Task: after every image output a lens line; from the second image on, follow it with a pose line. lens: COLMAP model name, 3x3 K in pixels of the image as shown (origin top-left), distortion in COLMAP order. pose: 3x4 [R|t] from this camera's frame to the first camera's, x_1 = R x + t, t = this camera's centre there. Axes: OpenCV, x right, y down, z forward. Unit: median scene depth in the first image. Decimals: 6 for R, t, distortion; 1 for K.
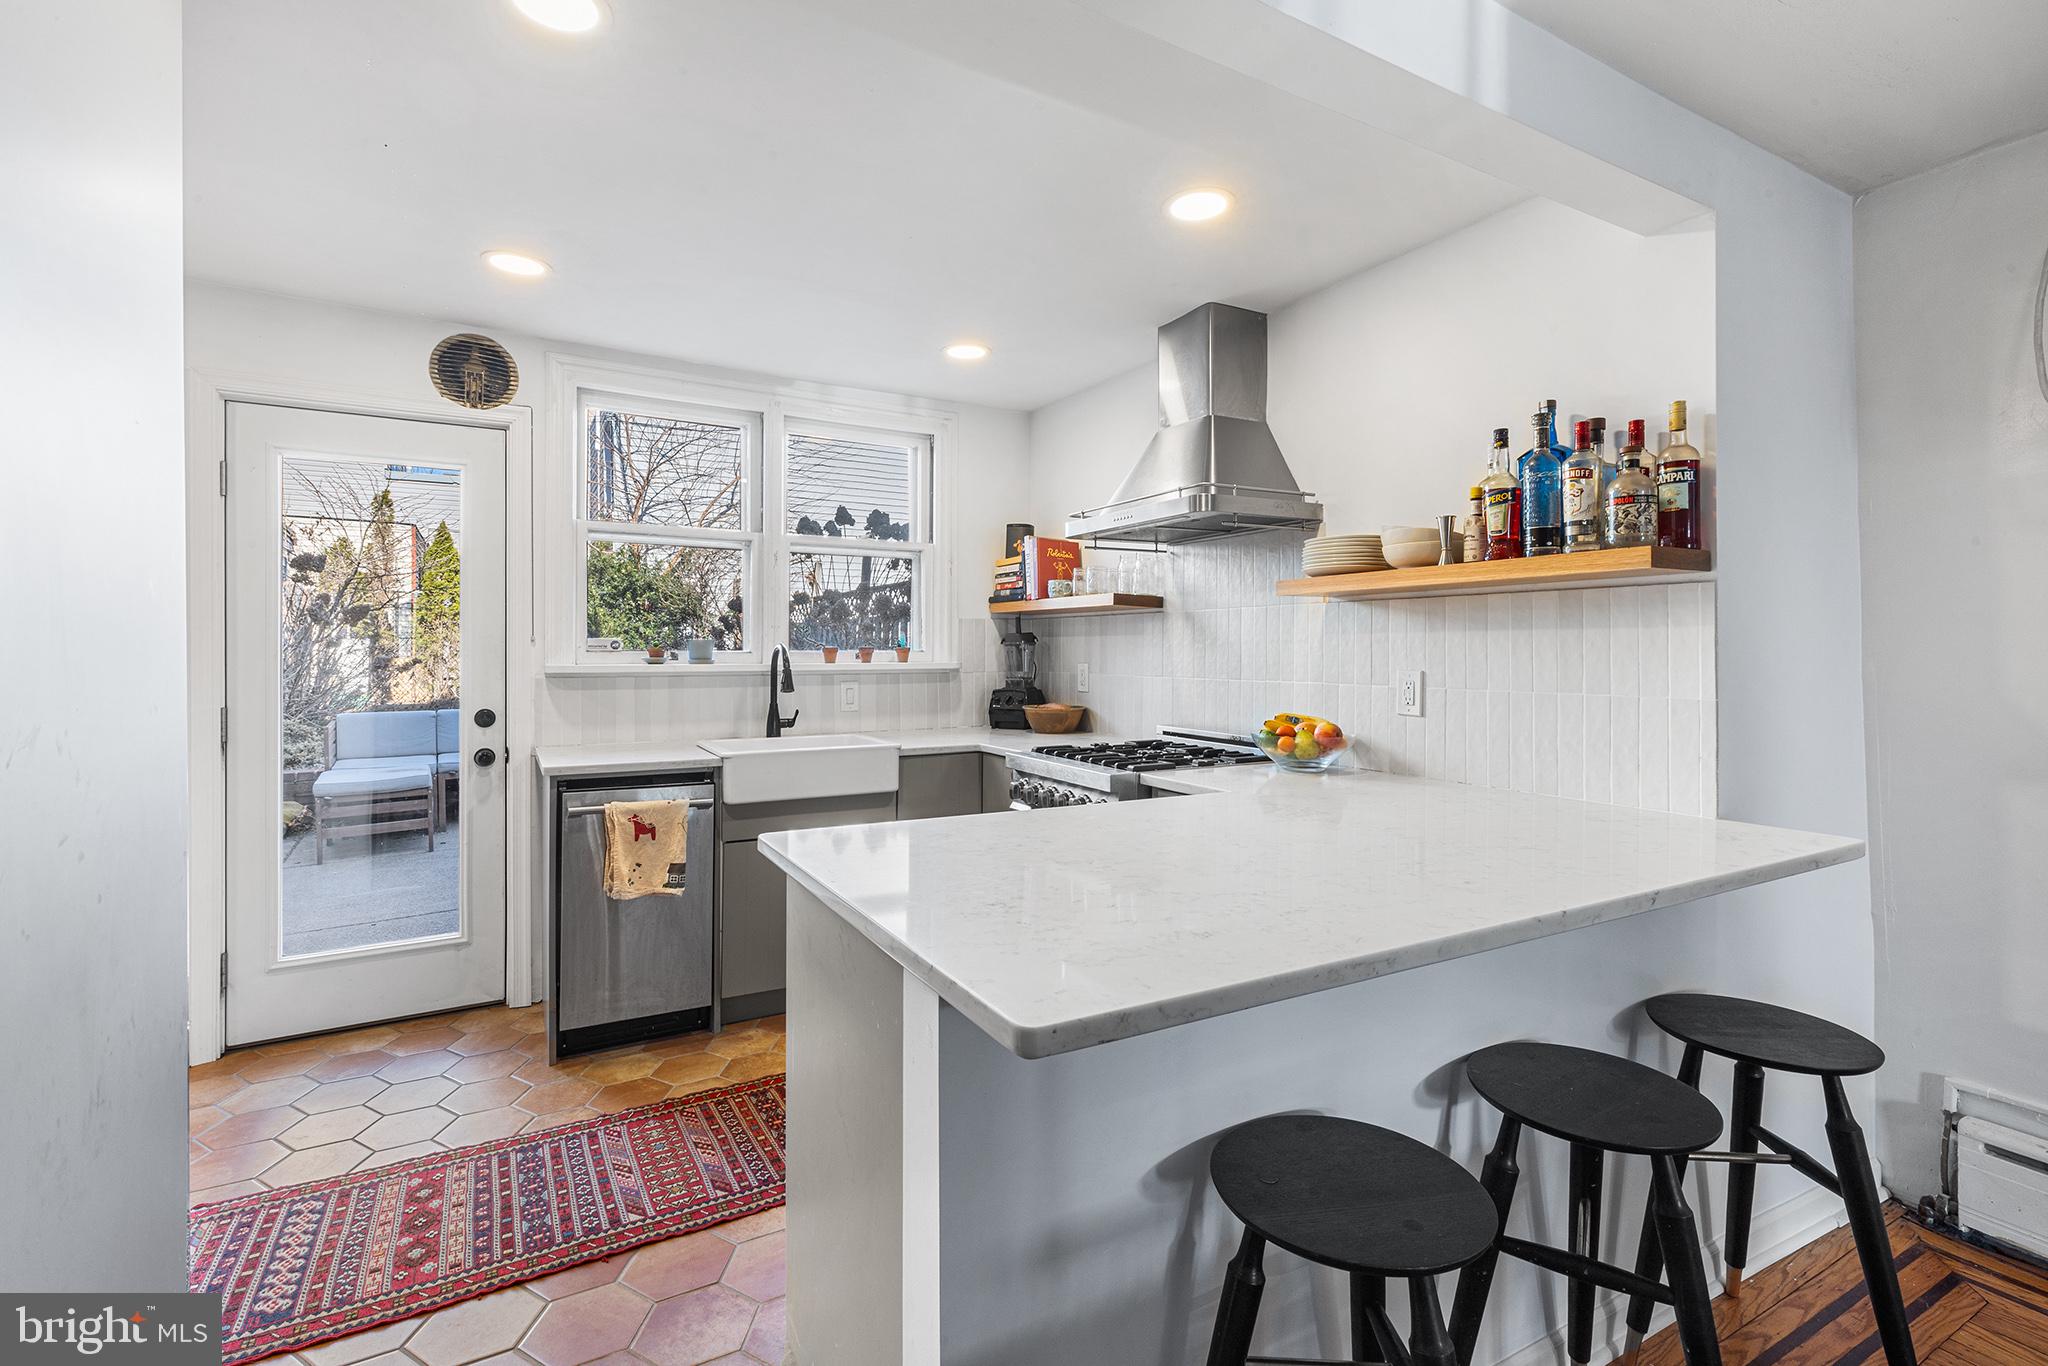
lens RADIAL K [[927.2, 0, 1023.8], [0, 927.2, 648.8], [0, 0, 1]] dist [0.007391, -0.001816]
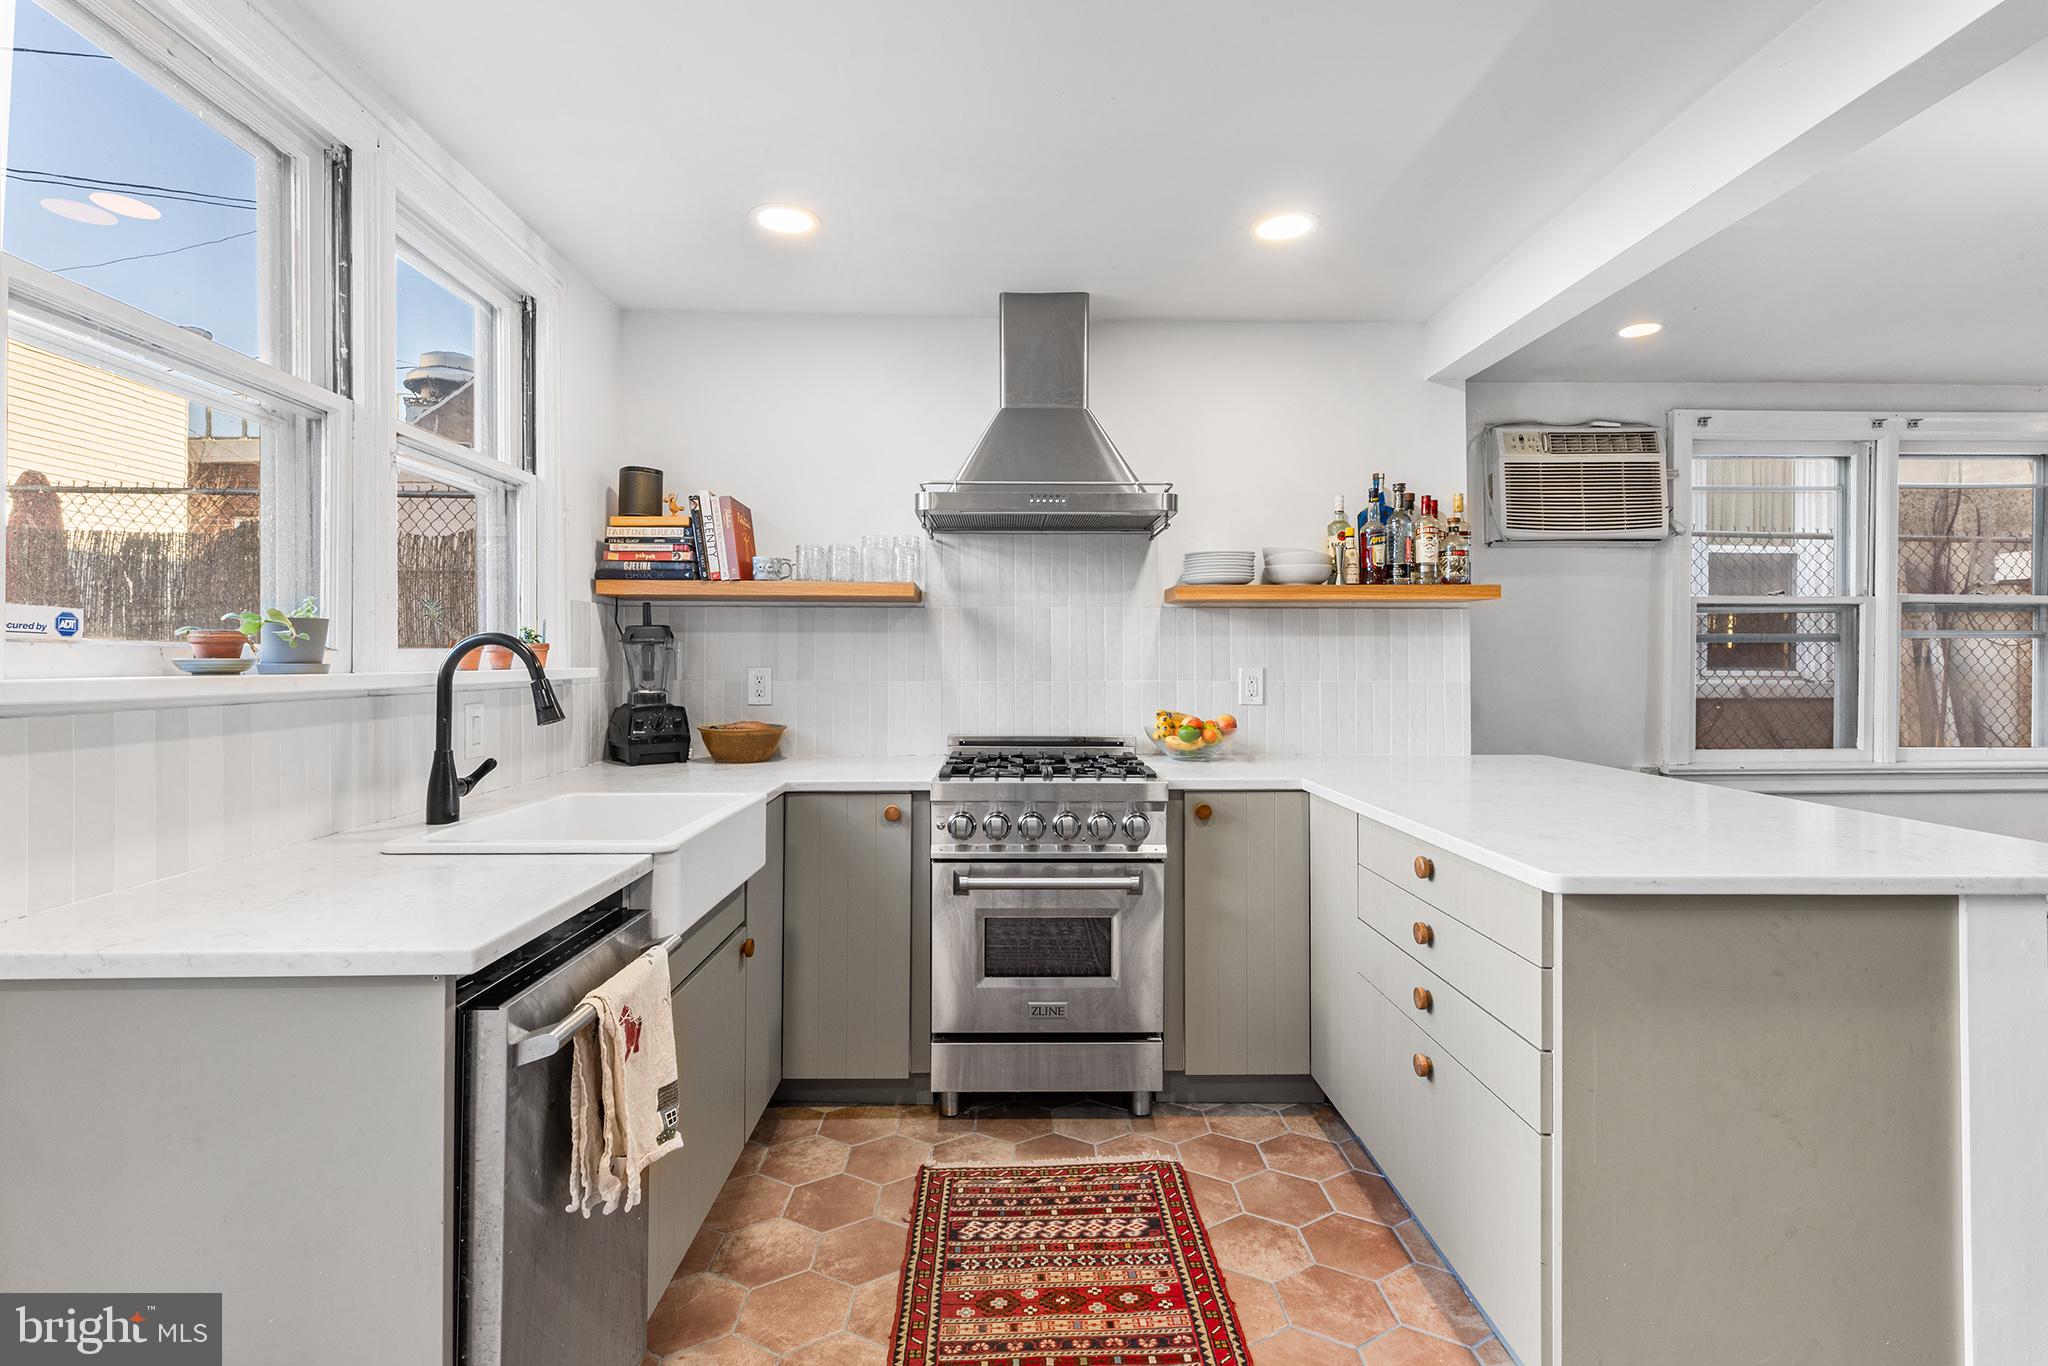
lens RADIAL K [[927.2, 0, 1030.8], [0, 927.2, 665.8], [0, 0, 1]] dist [0.007391, -0.001816]
pose [[0.474943, -0.005964, 0.879997, -0.664074], [-0.001591, 0.999970, 0.007636, 0.010116], [-0.880015, -0.005027, 0.474919, 0.571898]]
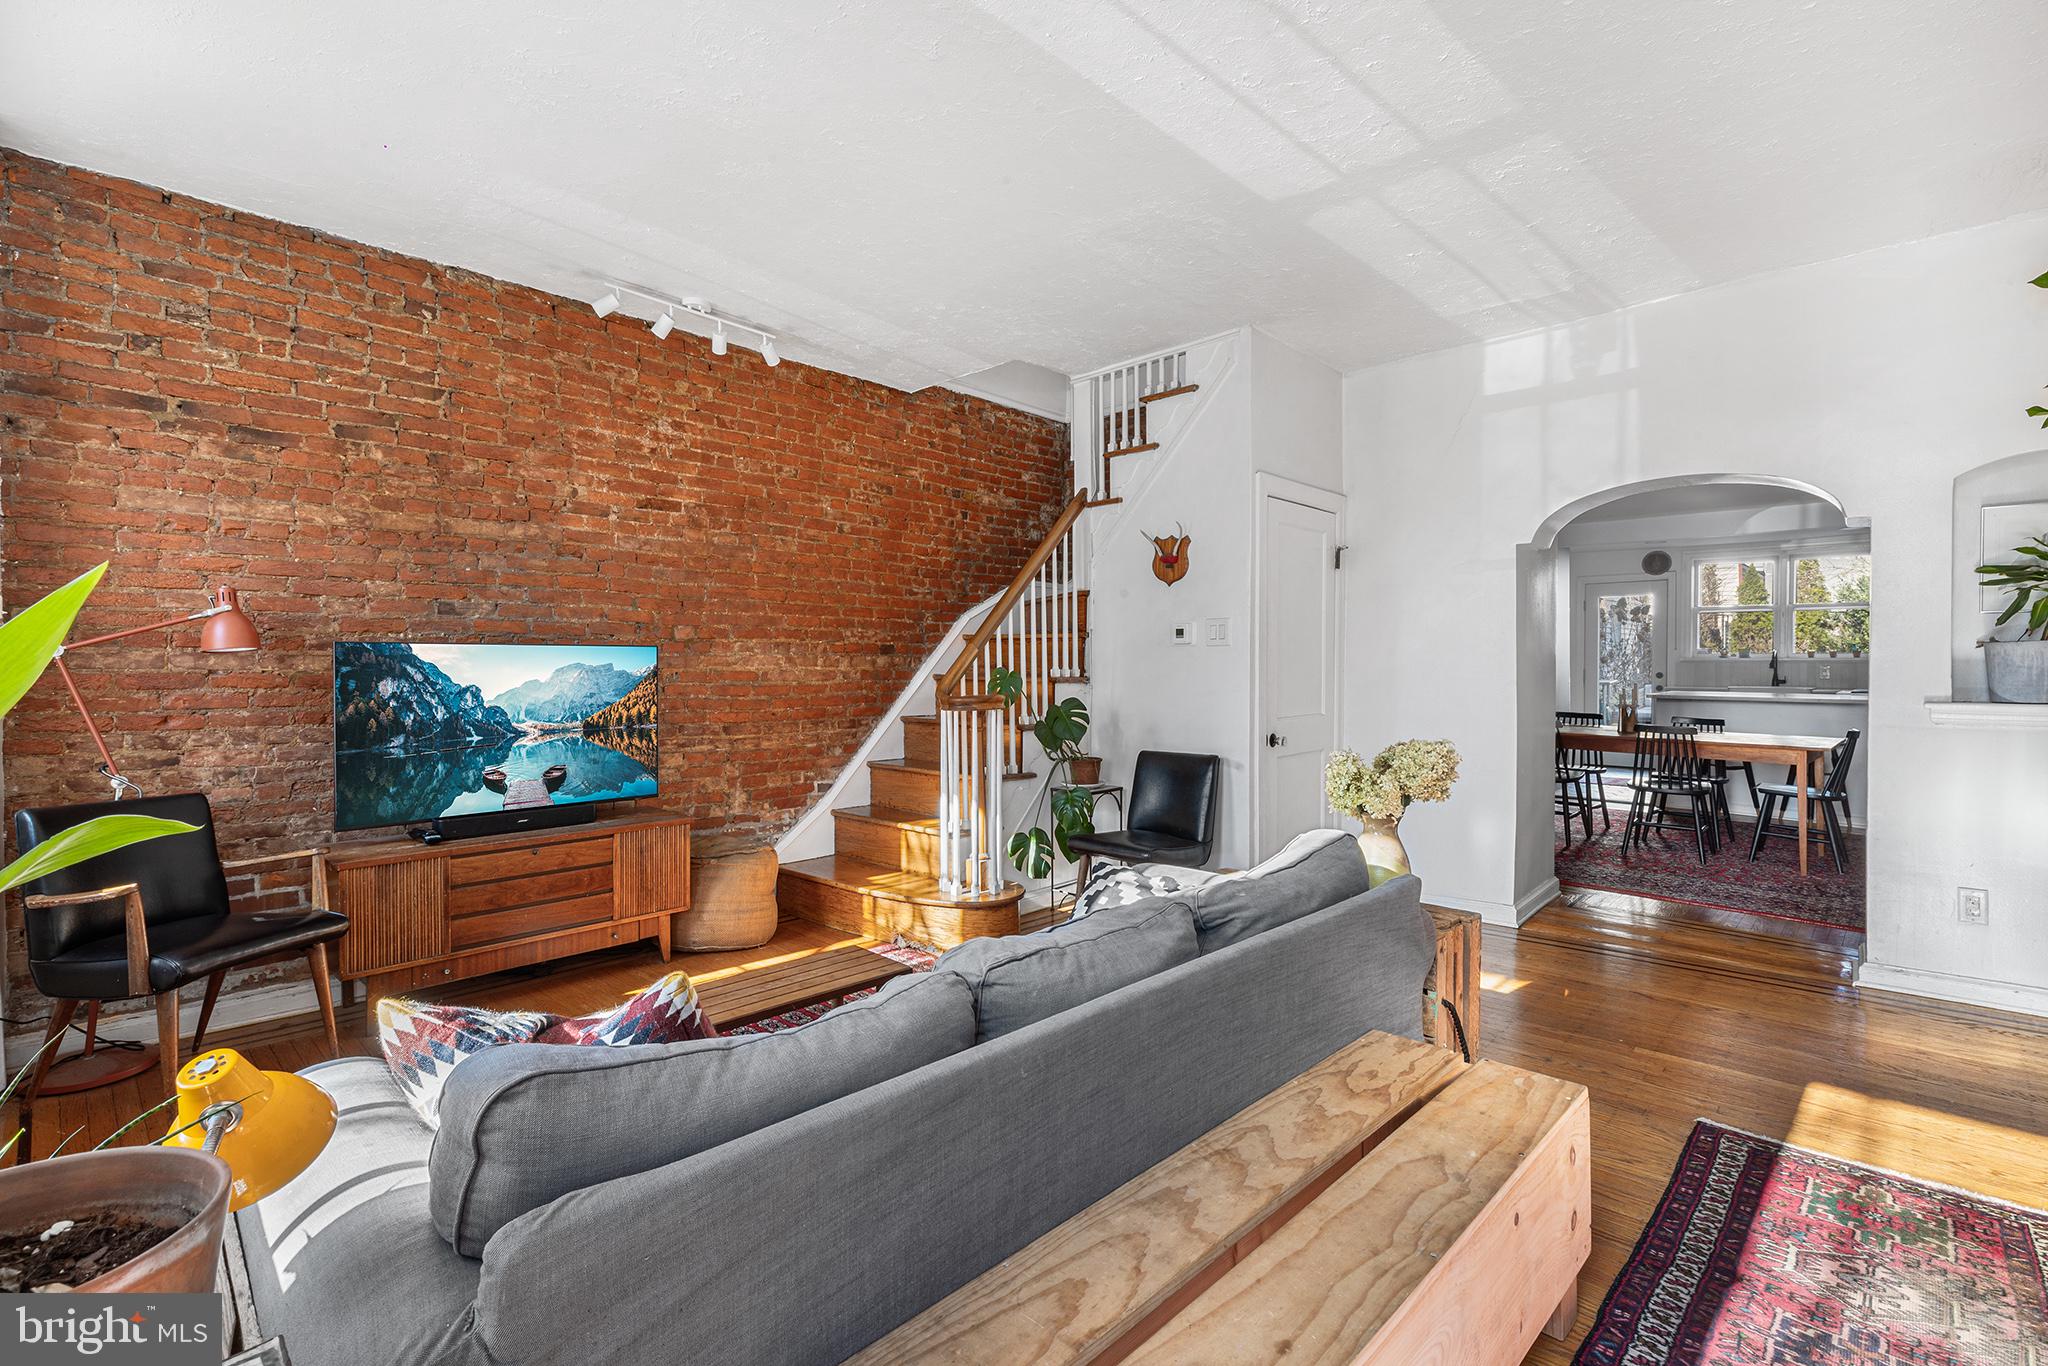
lens RADIAL K [[927.2, 0, 1022.8], [0, 927.2, 672.8], [0, 0, 1]] dist [0.007391, -0.001816]
pose [[0.273213, 0.009143, -0.961910, 1.894273], [0.006780, 0.999912, 0.011431, 0.017495], [0.961930, -0.009645, 0.273127, -1.956538]]
